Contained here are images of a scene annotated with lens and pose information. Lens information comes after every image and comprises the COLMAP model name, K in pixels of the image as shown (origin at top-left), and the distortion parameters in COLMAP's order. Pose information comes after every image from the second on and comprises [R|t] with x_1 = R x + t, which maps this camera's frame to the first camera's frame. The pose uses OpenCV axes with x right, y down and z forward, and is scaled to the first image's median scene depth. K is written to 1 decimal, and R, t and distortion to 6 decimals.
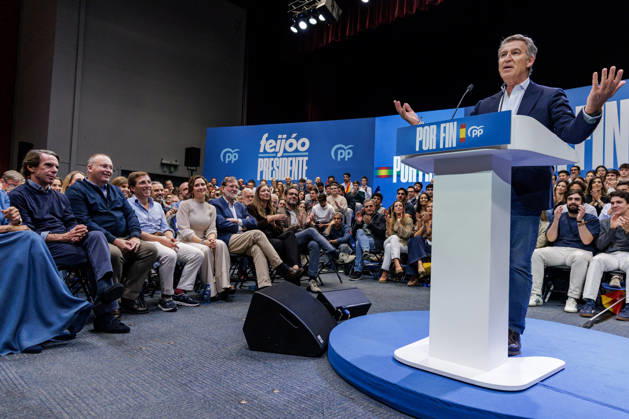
lens RADIAL K [[415.1, 0, 321.1], [0, 415.1, 208.5], [0, 0, 1]] dist [-0.000605, 0.001182]
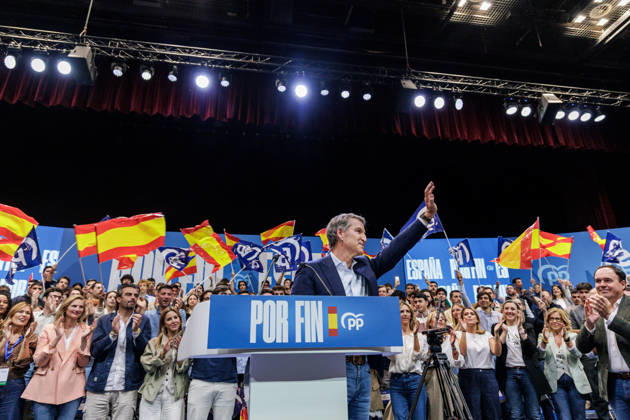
lens RADIAL K [[423.0, 0, 315.0], [0, 423.0, 210.0], [0, 0, 1]] dist [0.005597, 0.000926]
pose [[0.588194, 0.235793, 0.773582, -0.102963], [0.001781, 0.956172, -0.292802, -0.072367], [-0.808718, 0.173602, 0.561994, 0.293115]]
